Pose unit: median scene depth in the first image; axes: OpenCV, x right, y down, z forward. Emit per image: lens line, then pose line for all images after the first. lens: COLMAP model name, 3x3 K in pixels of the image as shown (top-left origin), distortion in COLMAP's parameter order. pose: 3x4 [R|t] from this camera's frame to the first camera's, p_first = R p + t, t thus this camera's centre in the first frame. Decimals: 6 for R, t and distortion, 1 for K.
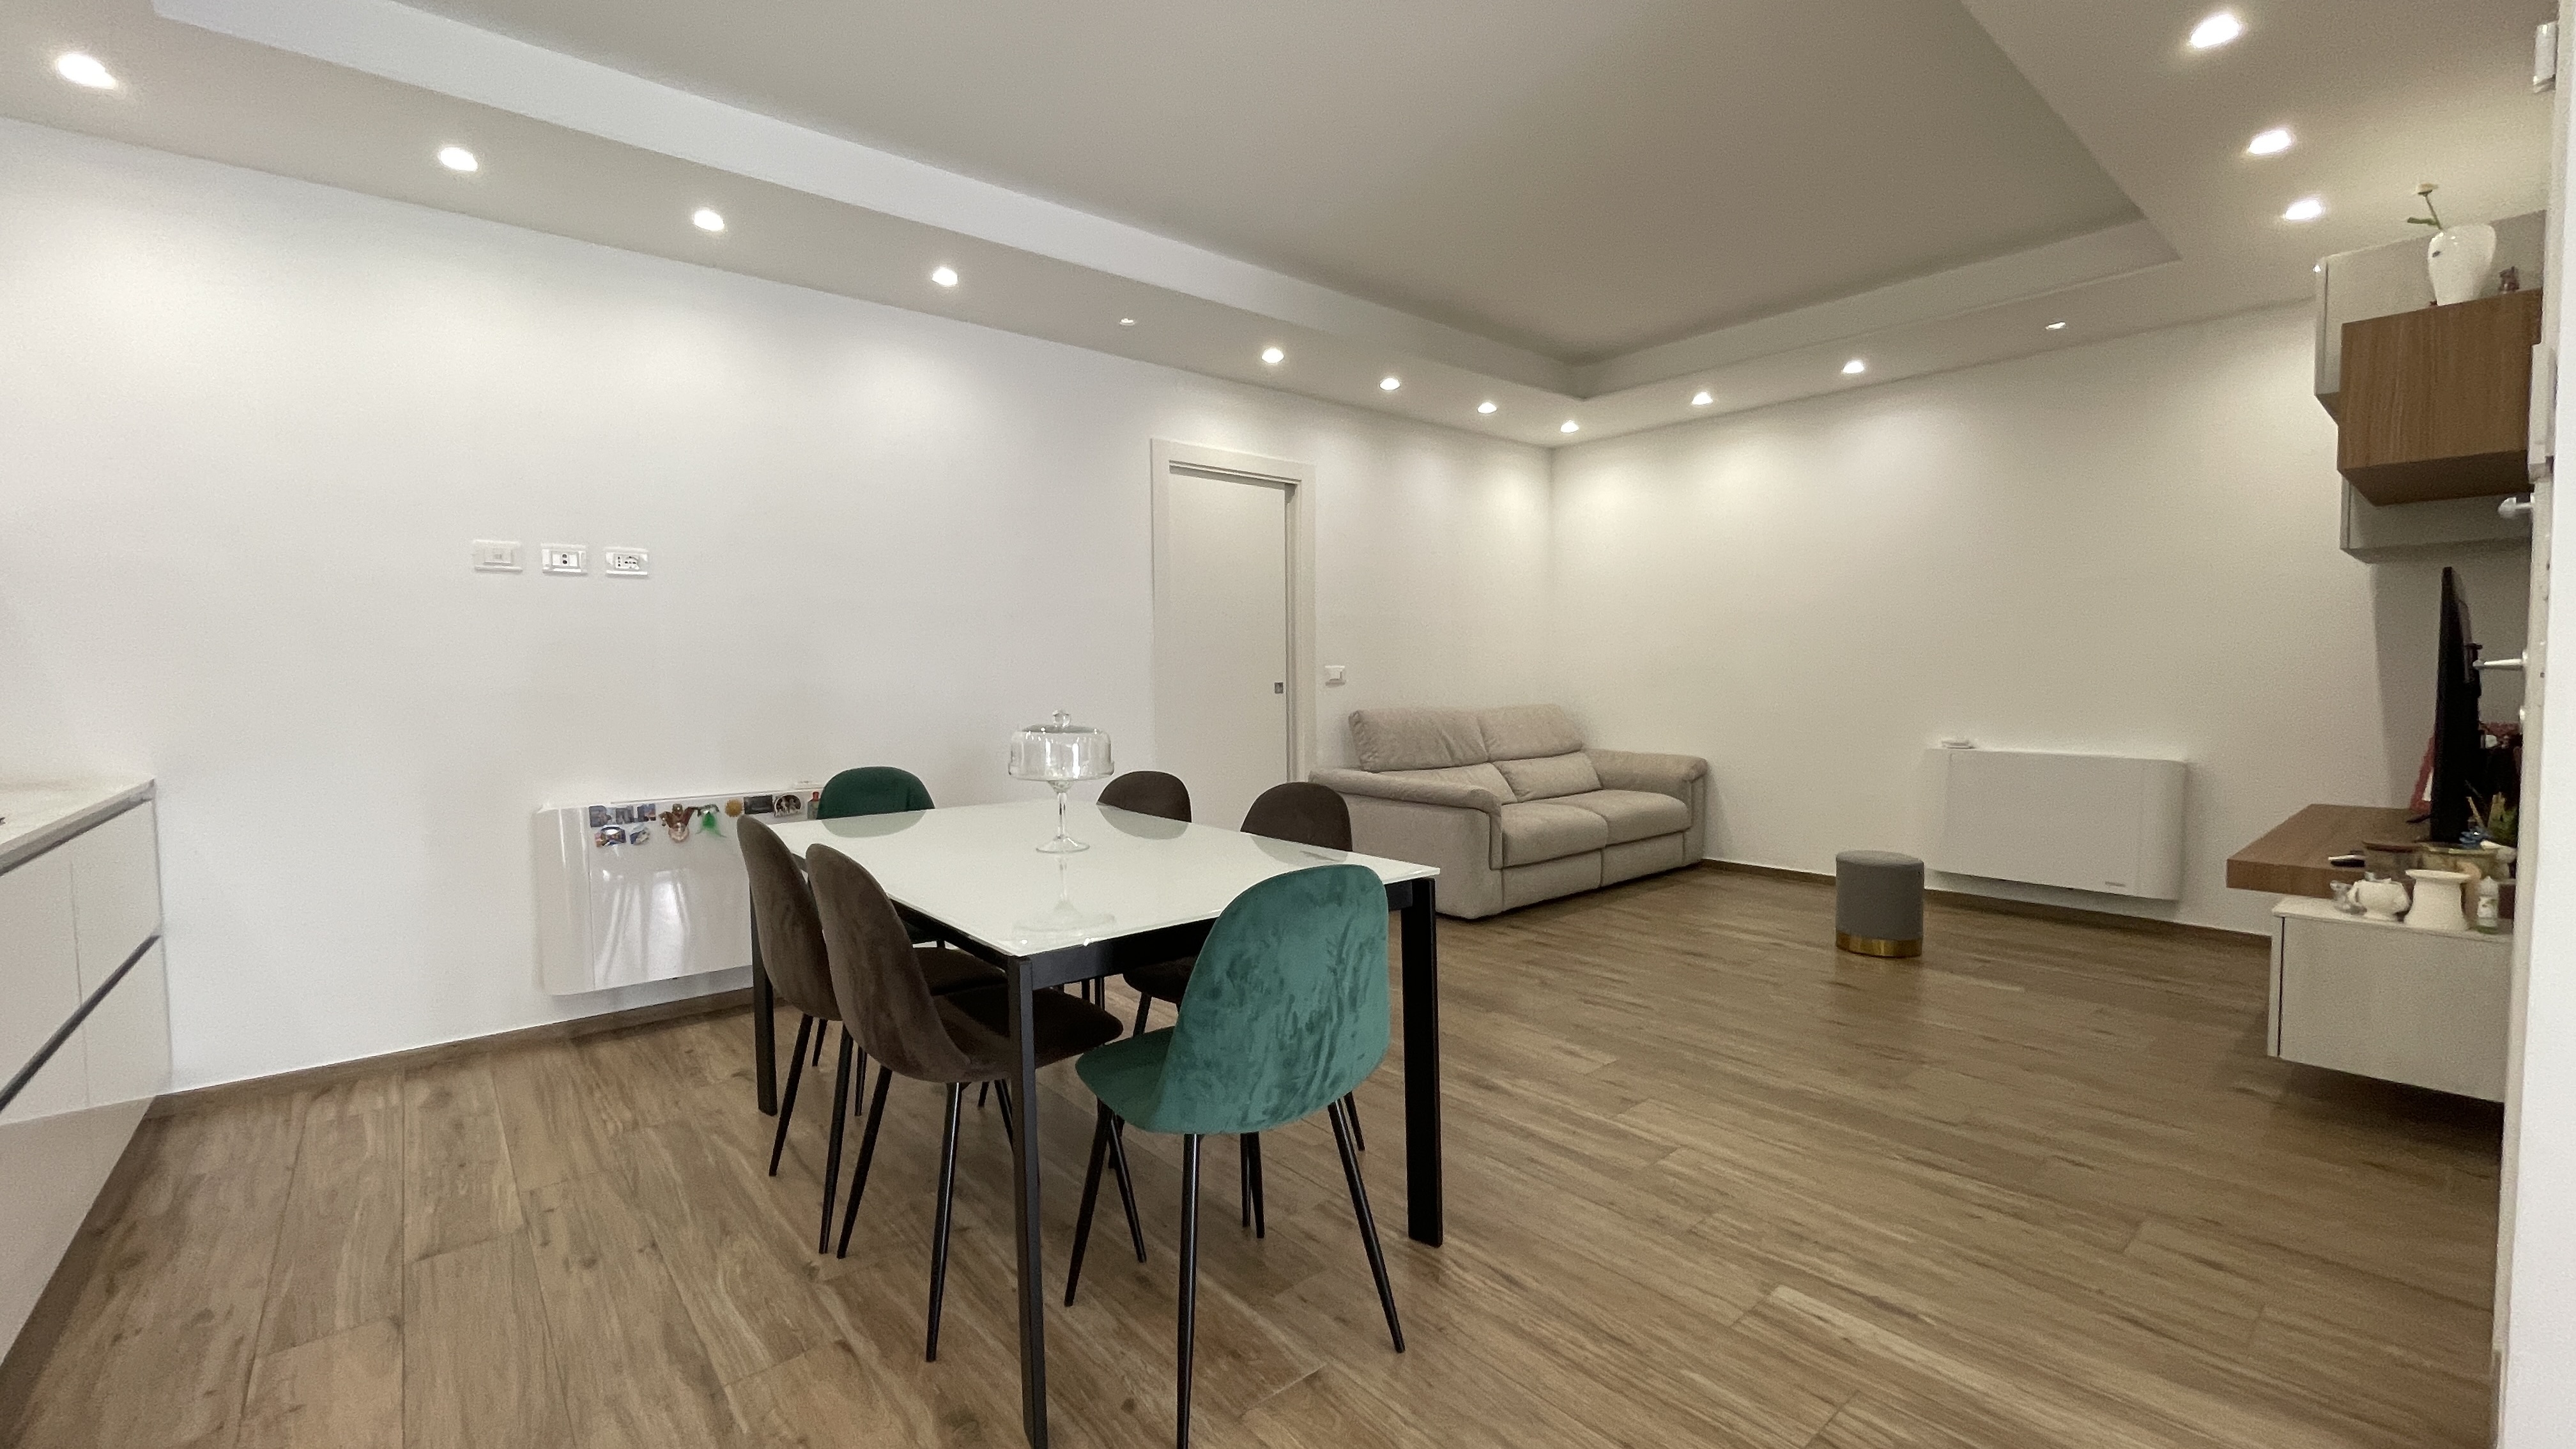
lens RADIAL K [[1047.9, 0, 1269.0], [0, 1047.9, 719.4], [0, 0, 1]] dist [-0.003637, 0.001272]
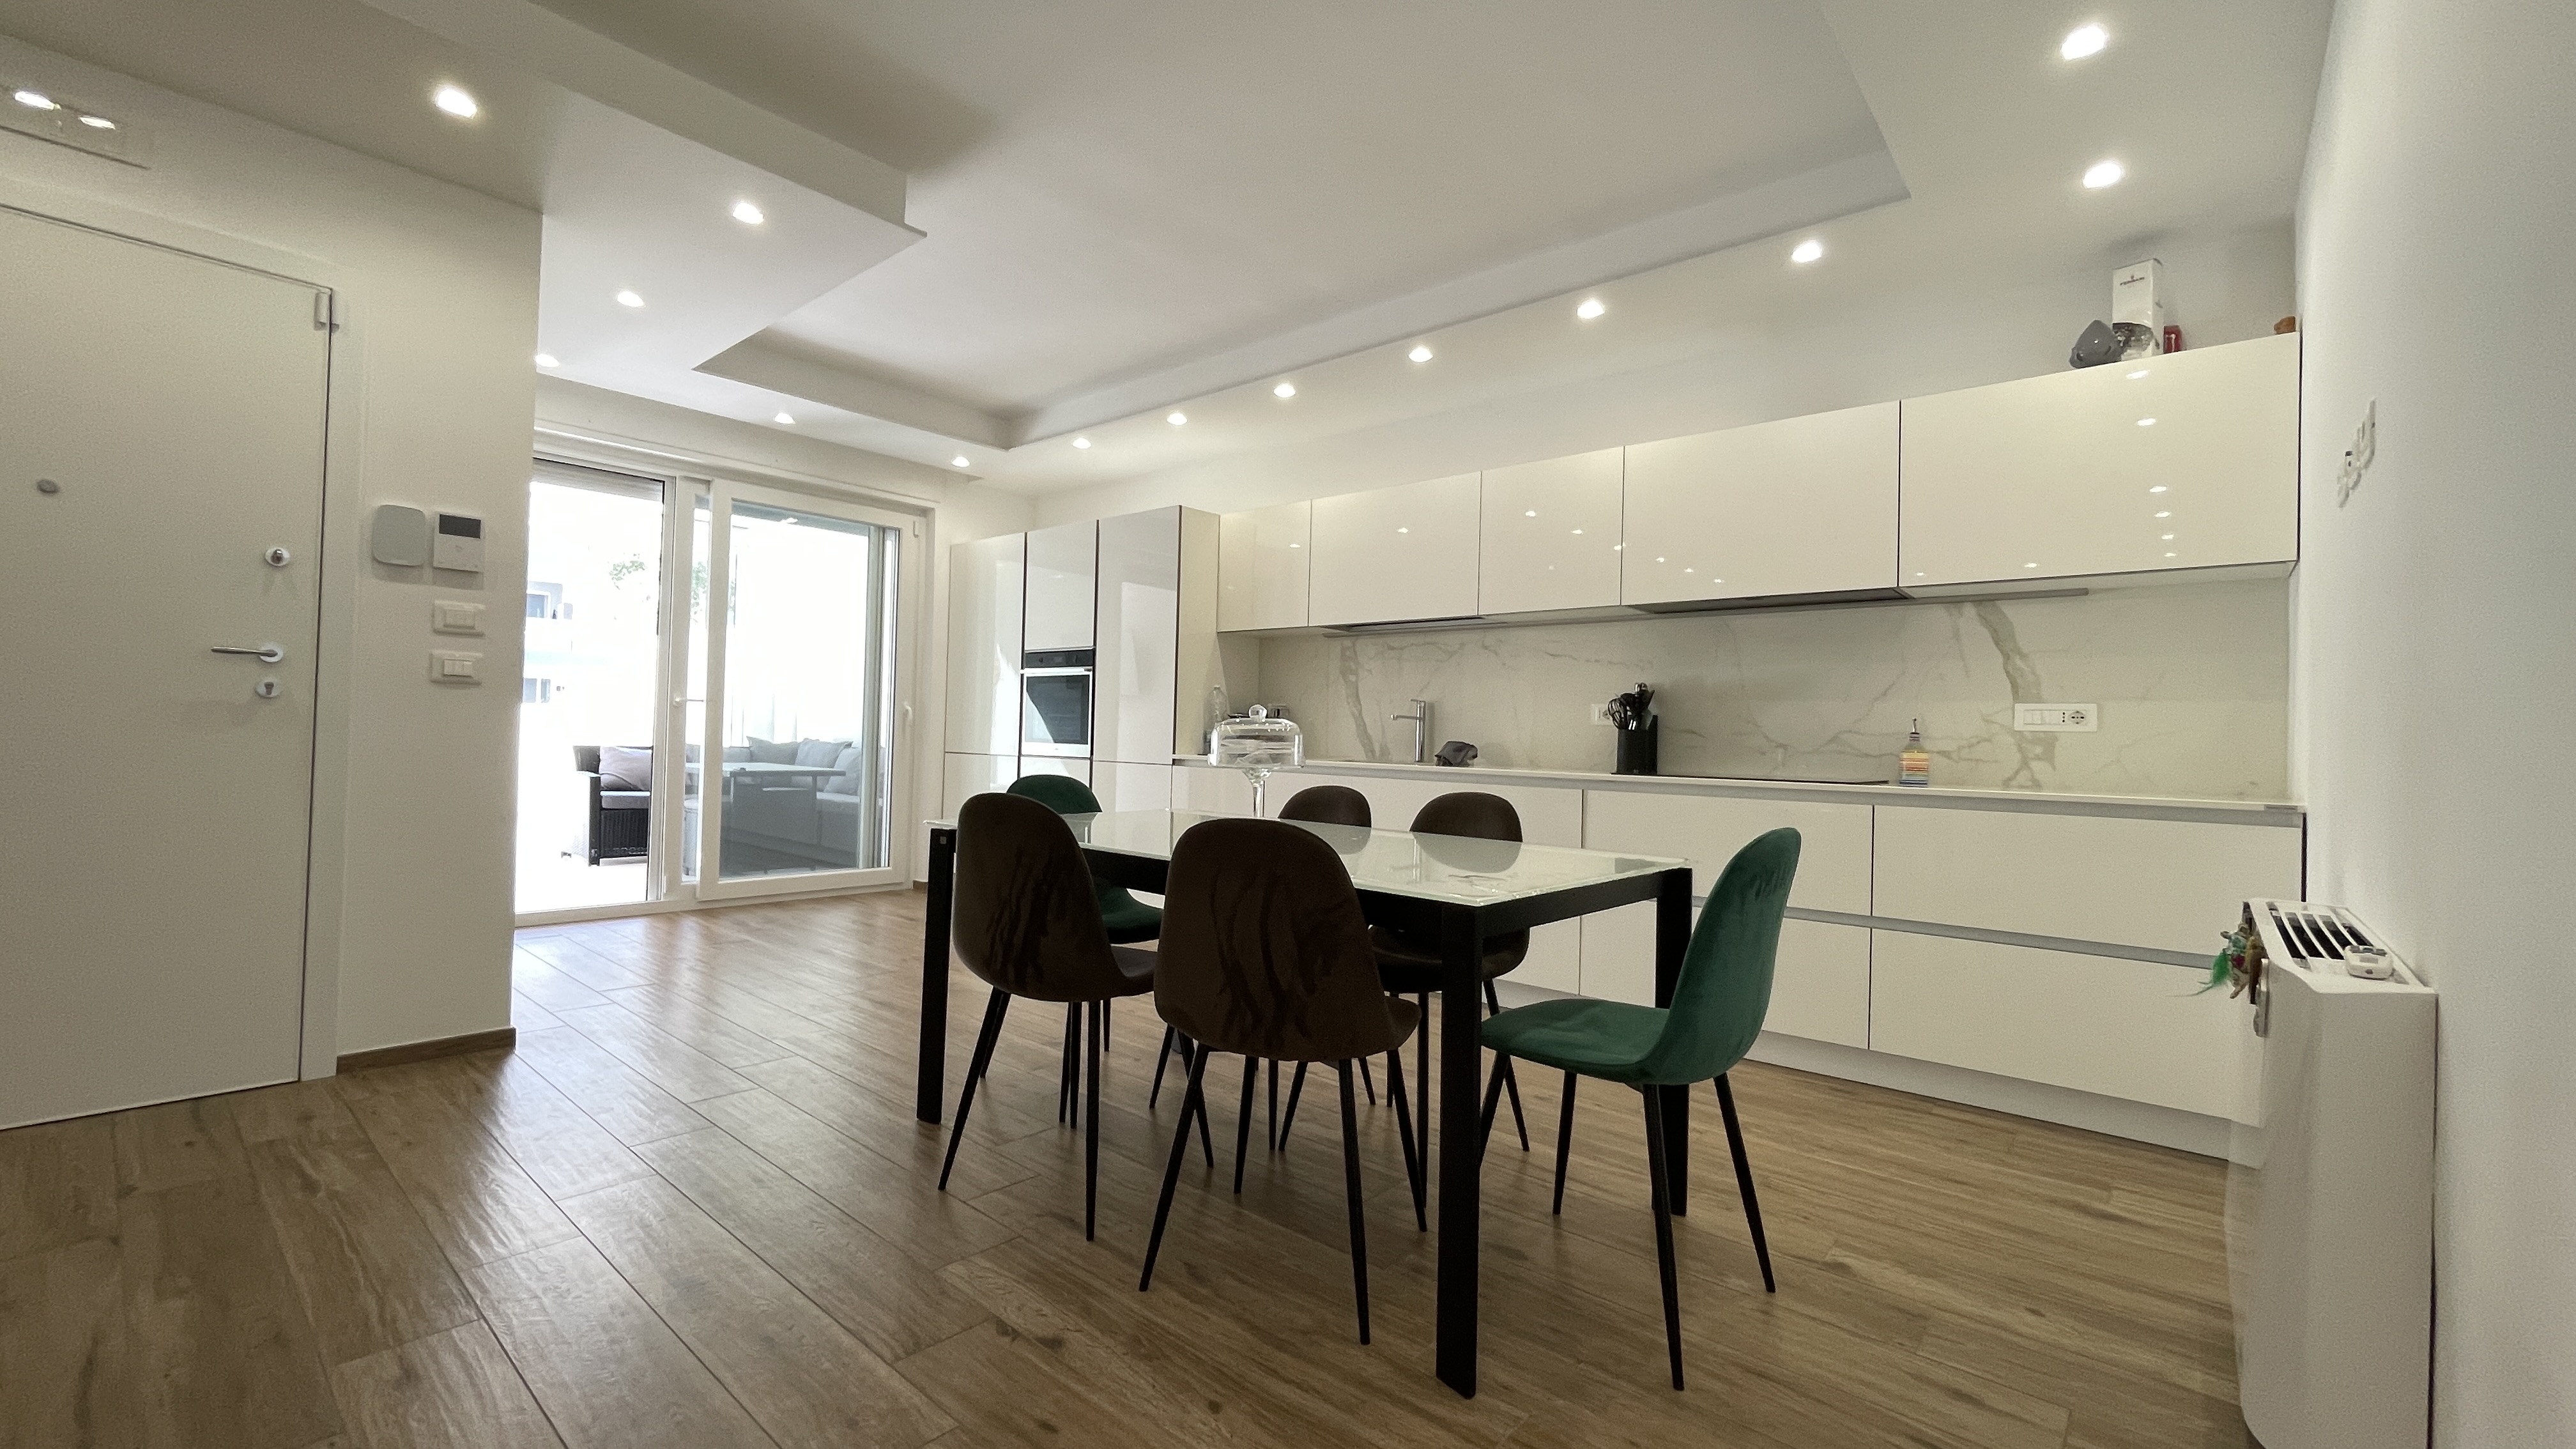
lens RADIAL K [[1047.9, 0, 1268.5], [0, 1047.9, 722.8], [0, 0, 1]] dist [-0.003637, 0.001272]
pose [[-0.988261, -0.019206, -0.151563, -0.040459], [-0.024957, 0.999035, 0.036139, -0.026008], [0.150723, 0.039497, -0.987787, 1.754148]]
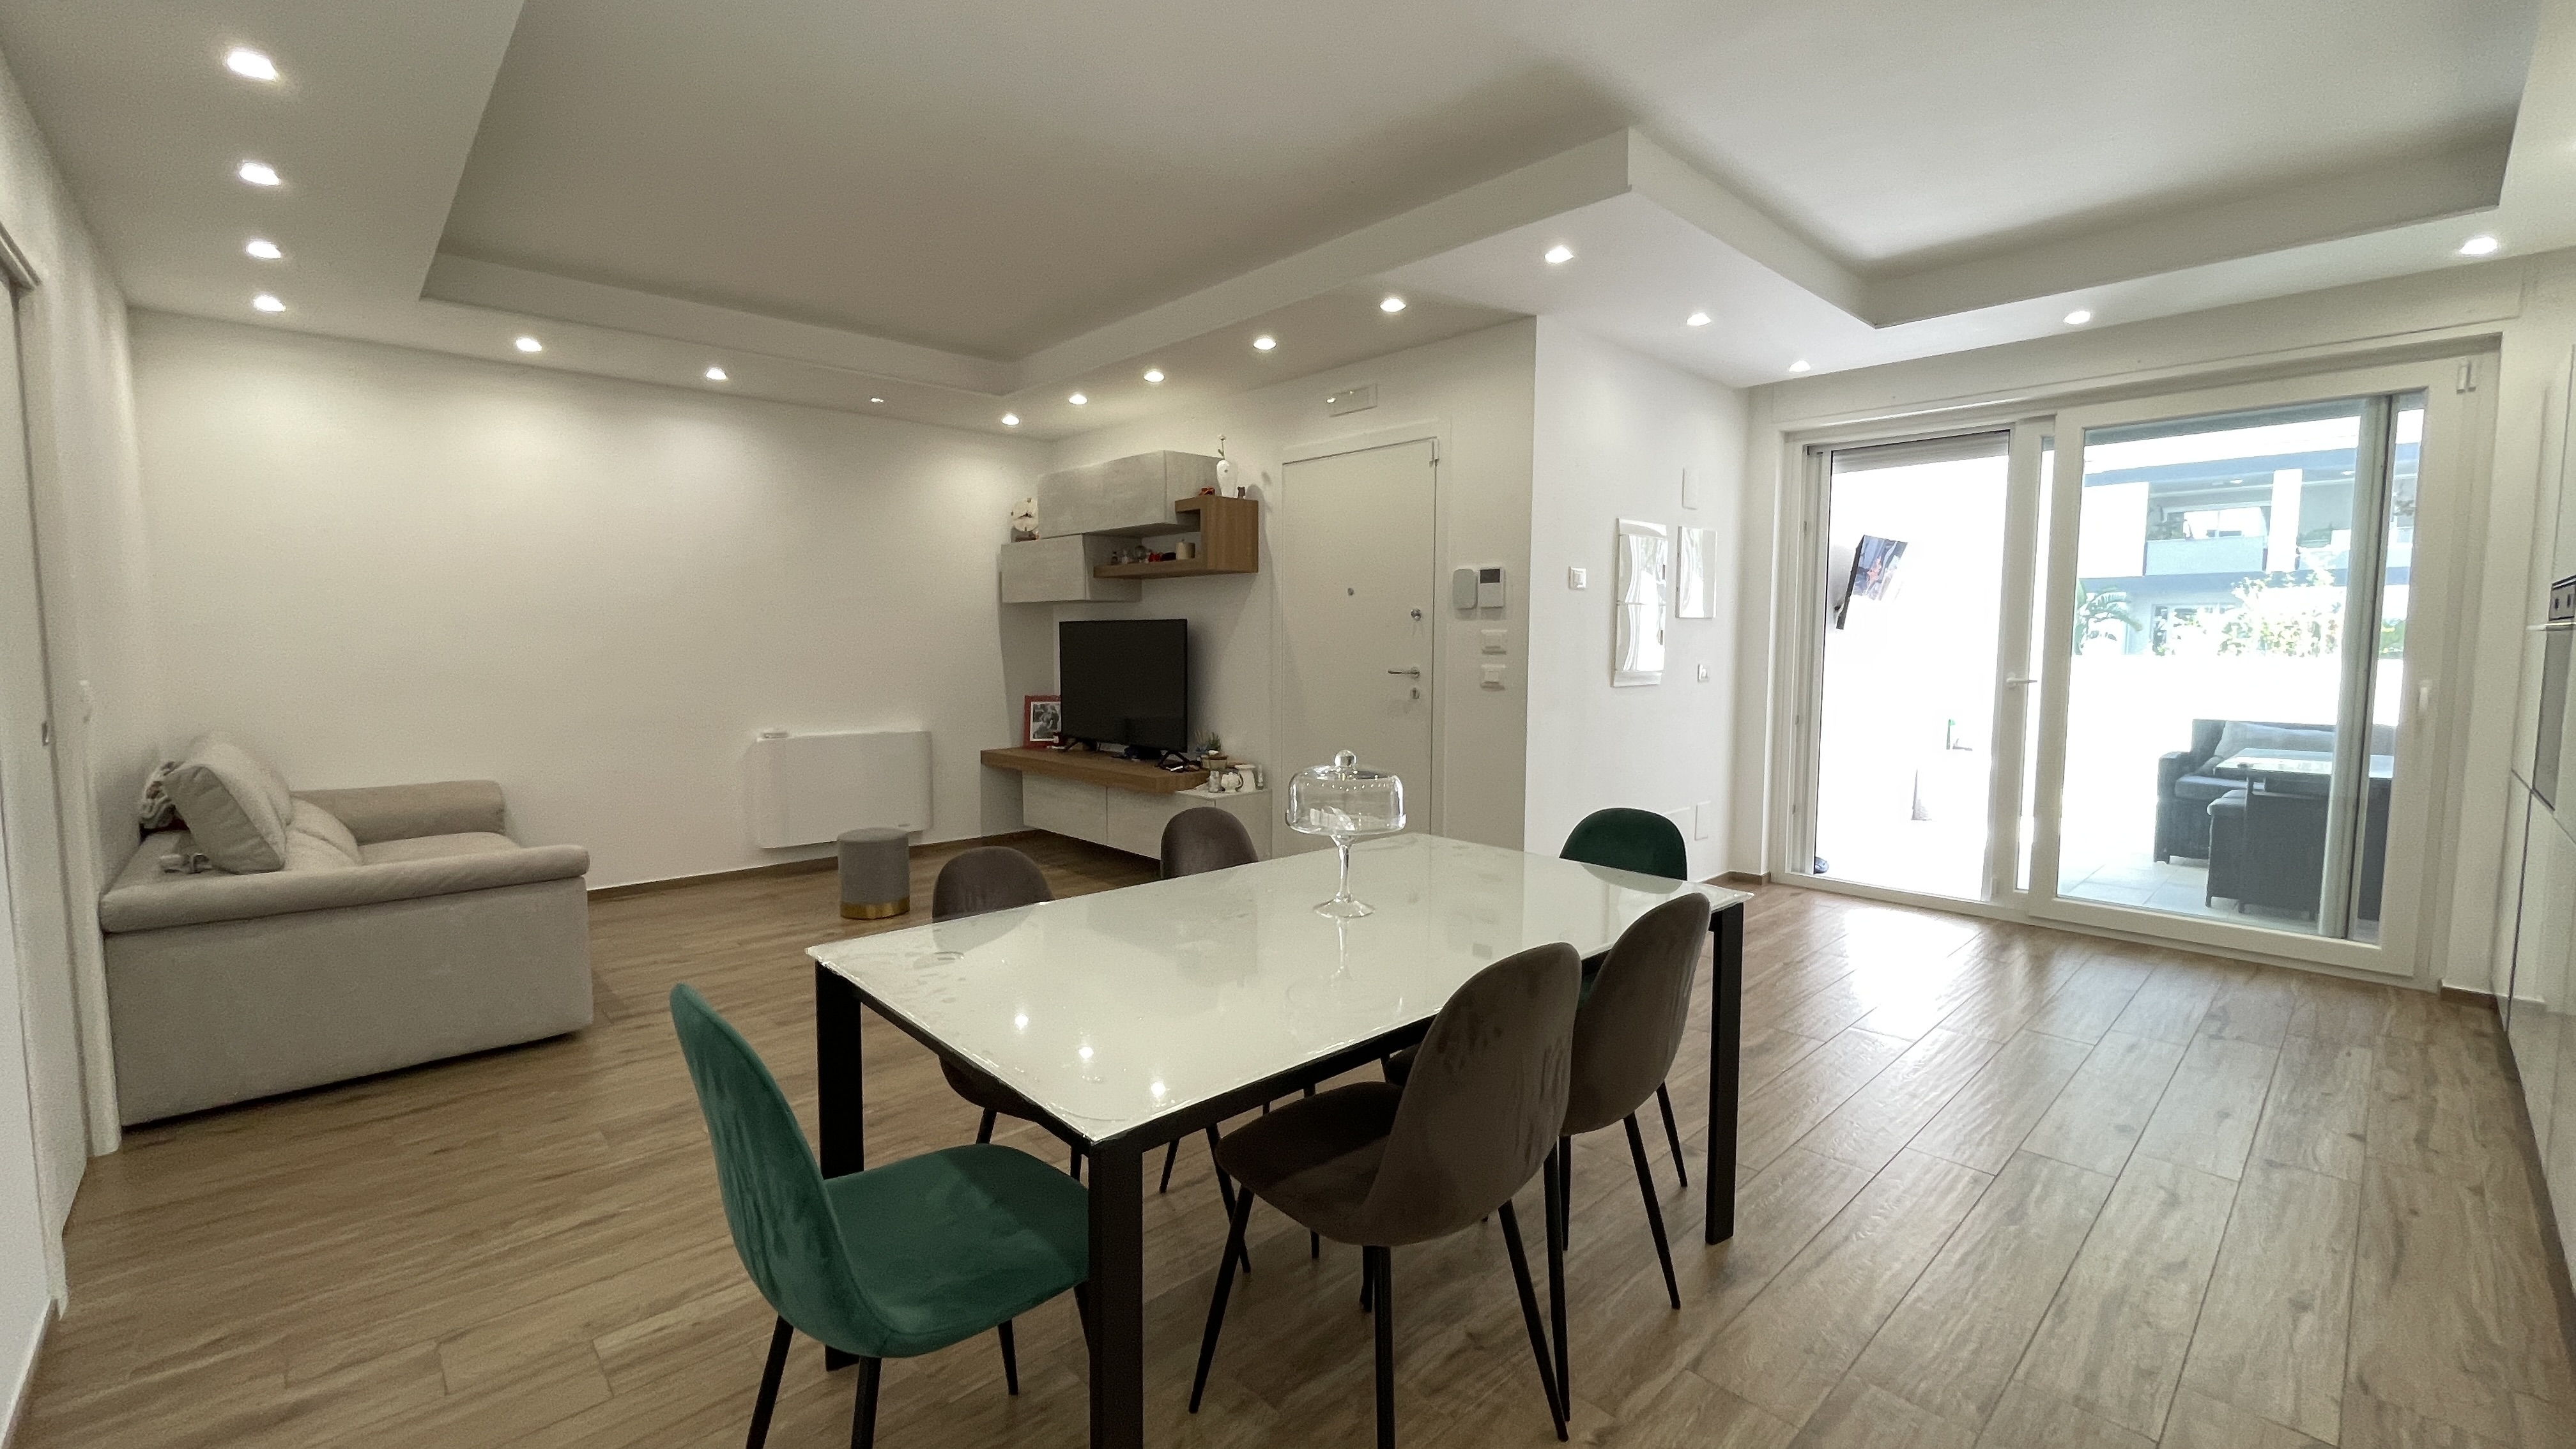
lens RADIAL K [[1047.9, 0, 1264.4], [0, 1047.9, 720.6], [0, 0, 1]] dist [-0.003637, 0.001272]
pose [[-0.046419, -0.068588, 0.996565, -0.896892], [0.047387, 0.996366, 0.070782, -0.083991], [-0.997797, 0.050510, -0.043000, 0.939670]]
